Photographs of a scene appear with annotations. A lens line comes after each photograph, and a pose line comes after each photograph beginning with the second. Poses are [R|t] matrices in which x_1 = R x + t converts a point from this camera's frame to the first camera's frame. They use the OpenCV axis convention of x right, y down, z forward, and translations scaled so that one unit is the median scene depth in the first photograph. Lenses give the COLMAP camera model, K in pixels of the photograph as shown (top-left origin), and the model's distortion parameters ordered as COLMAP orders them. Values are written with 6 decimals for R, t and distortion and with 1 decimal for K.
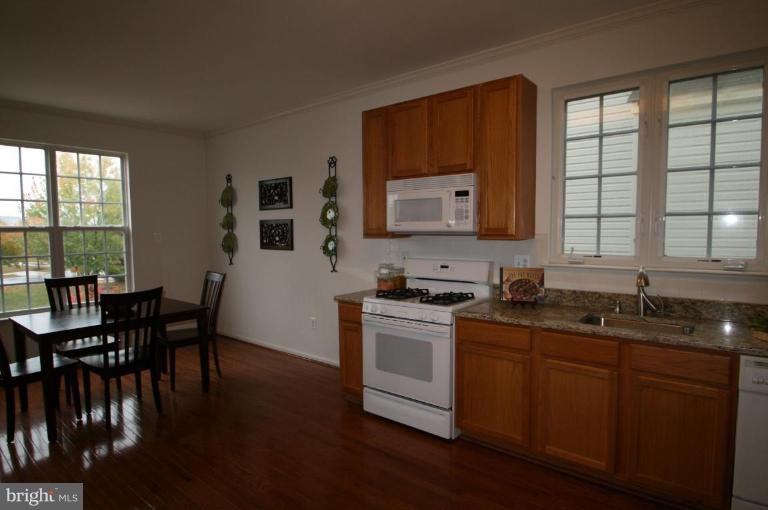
lens RADIAL K [[419.7, 0, 384.4], [0, 419.7, 254.7], [0, 0, 1]] dist [0.005787, 0.001052]
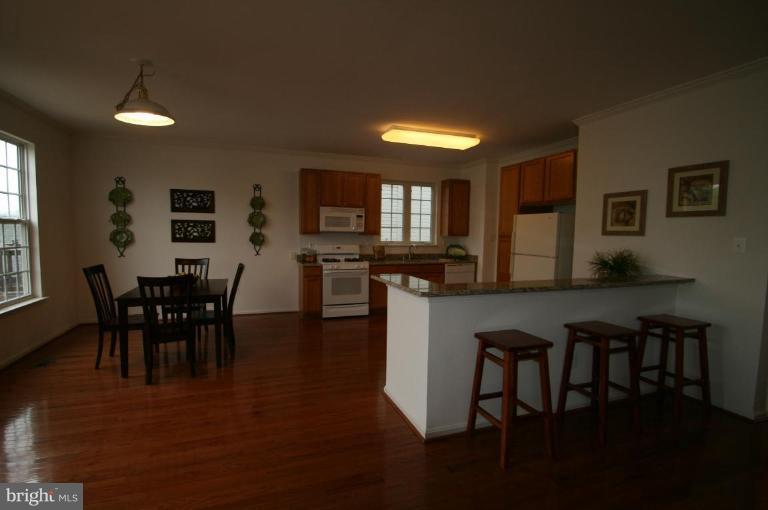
lens RADIAL K [[364.9, 0, 385.6], [0, 364.9, 254.1], [0, 0, 1]] dist [0.001185, 0.000428]
pose [[0.524034, -0.034465, 0.851000, -1.360798], [0.030052, 0.999307, 0.021966, 0.027262], [-0.851167, 0.014063, 0.524706, -0.205429]]
